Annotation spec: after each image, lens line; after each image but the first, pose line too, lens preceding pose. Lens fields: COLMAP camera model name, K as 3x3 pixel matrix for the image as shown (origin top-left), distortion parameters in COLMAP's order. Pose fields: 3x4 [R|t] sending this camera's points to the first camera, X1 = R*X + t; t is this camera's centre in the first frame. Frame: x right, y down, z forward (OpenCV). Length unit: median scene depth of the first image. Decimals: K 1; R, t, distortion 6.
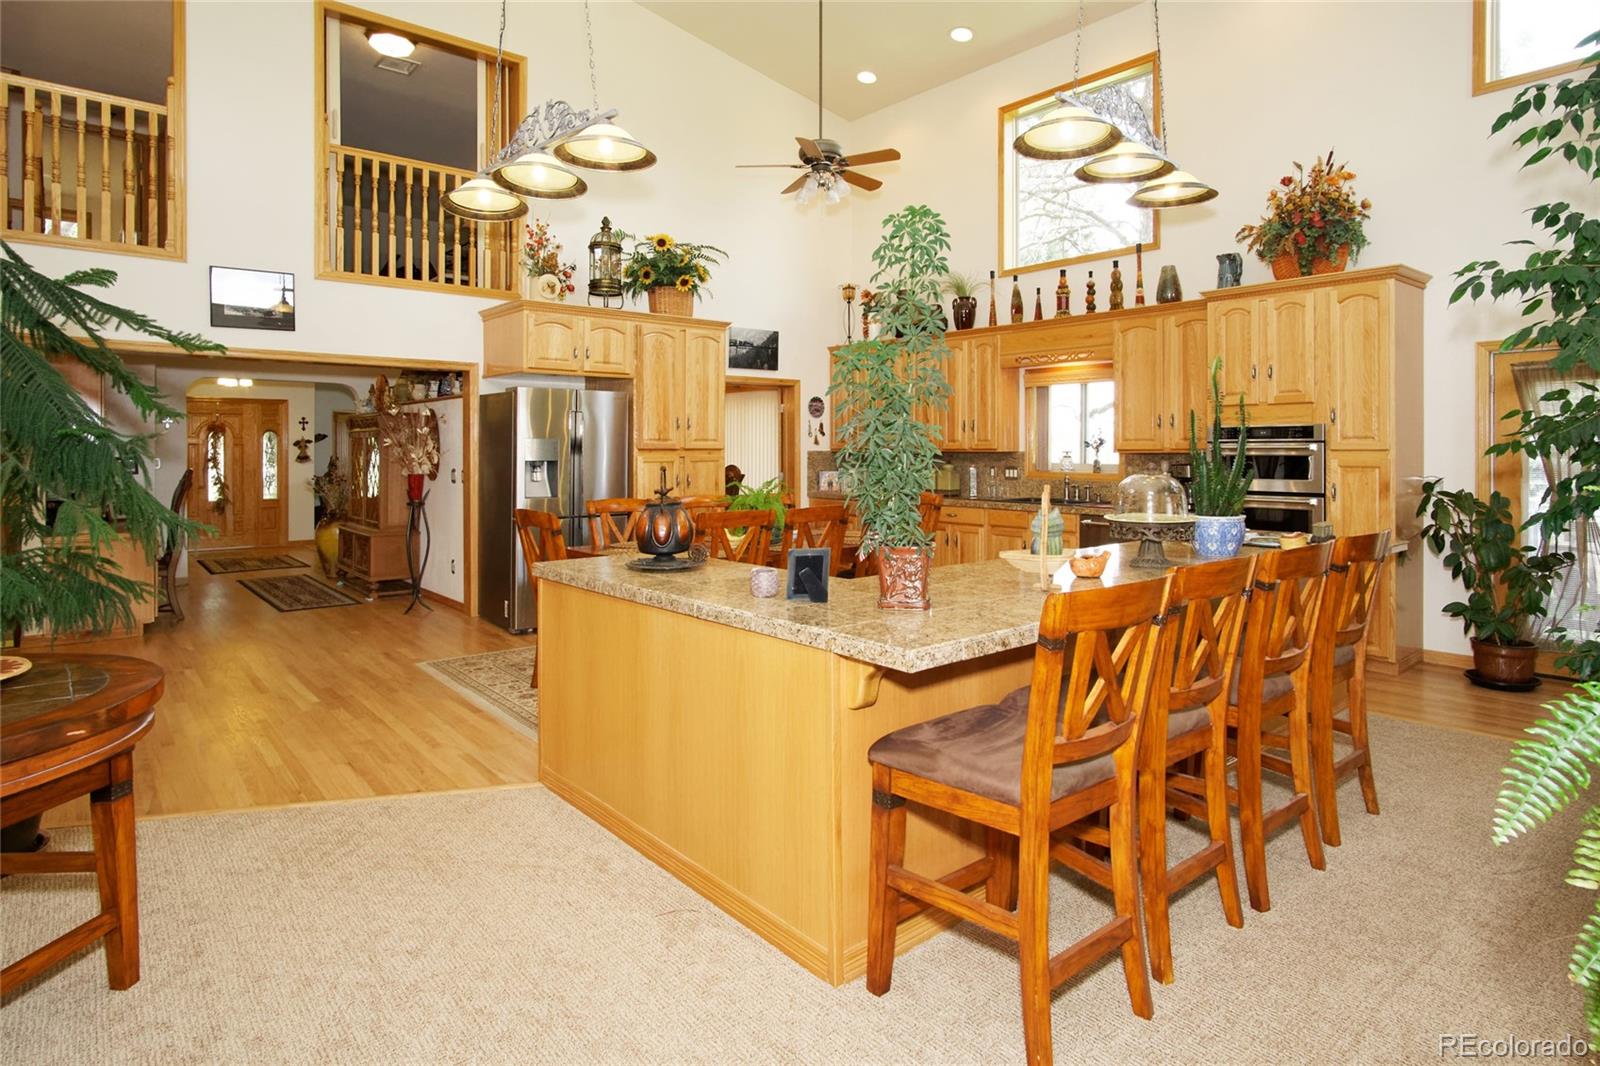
lens RADIAL K [[872.8, 0, 789.8], [0, 872.8, 437.9], [0, 0, 1]] dist [-0.002126, -0.000588]
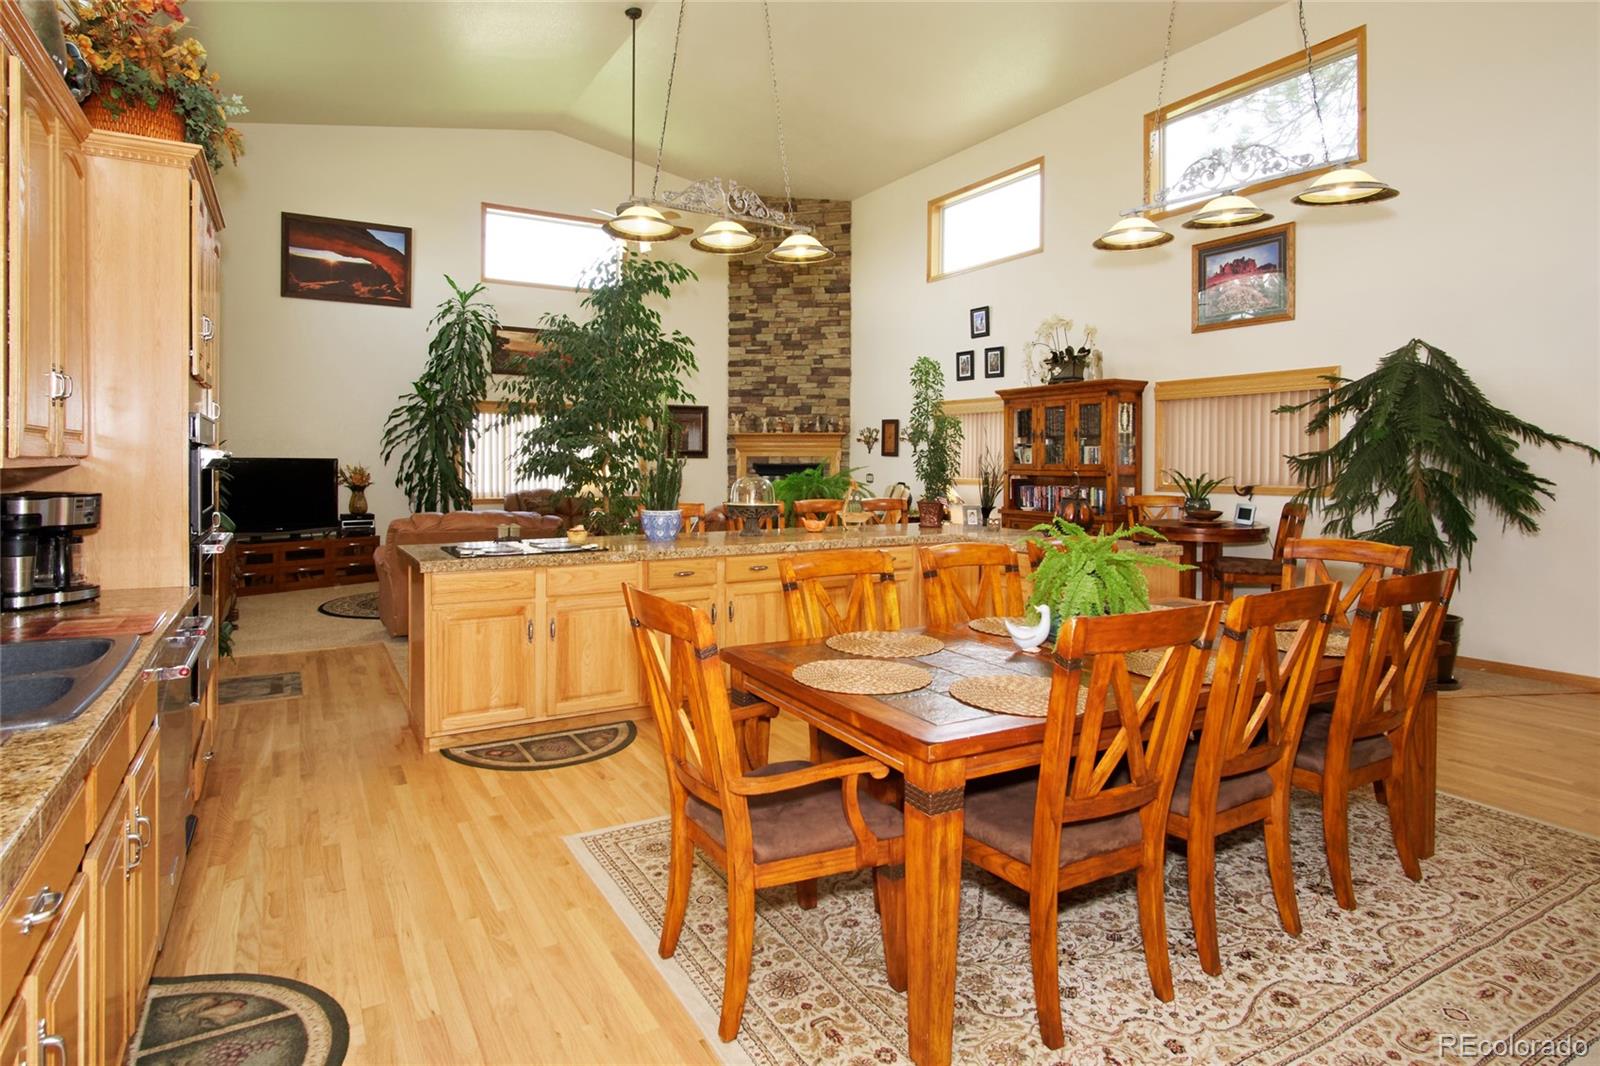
lens RADIAL K [[866.2, 0, 798.7], [0, 866.2, 467.2], [0, 0, 1]] dist [-0.000669, 0.000066]
pose [[-0.986795, -0.004620, 0.161906, 0.040269], [-0.005689, 0.999965, -0.006141, 0.015231], [-0.161872, -0.006981, -0.986787, 1.194265]]
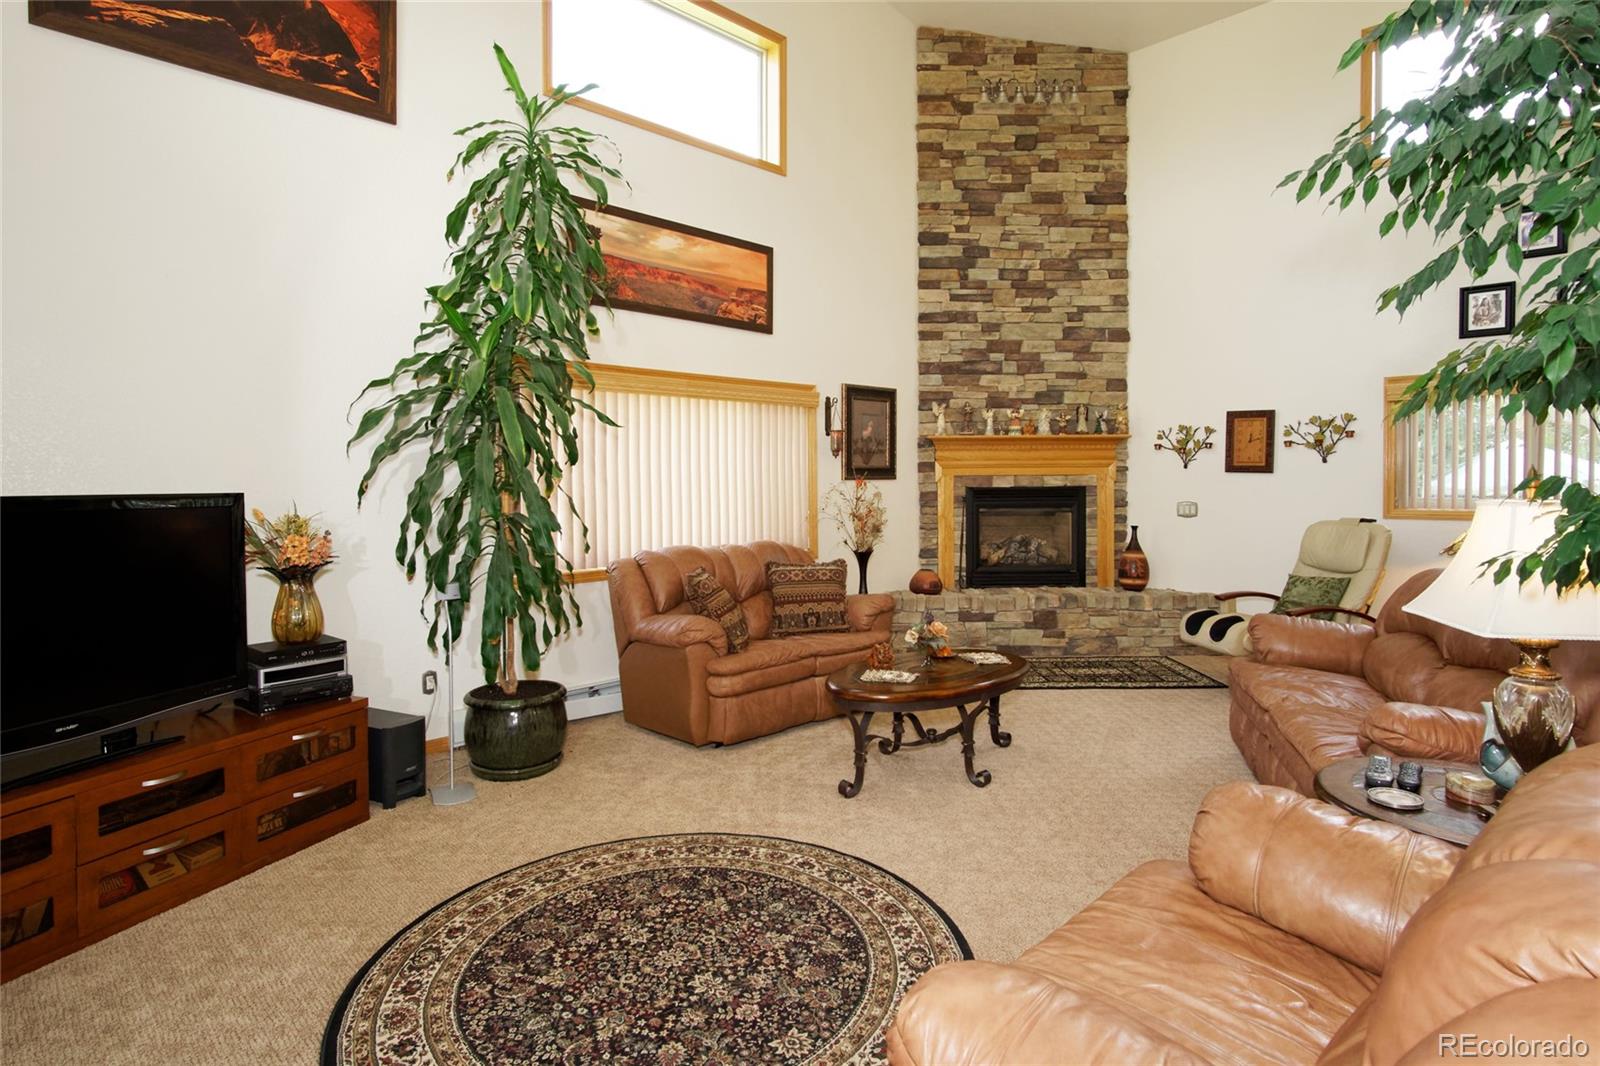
lens RADIAL K [[852.9, 0, 811.3], [0, 852.9, 494.4], [0, 0, 1]] dist [-0.002660, -0.000116]
pose [[-0.996077, 0.009645, -0.087963, 0.671791], [0.009307, 0.999948, 0.004247, 0.000080], [0.088000, 0.003411, -0.996115, 0.499790]]
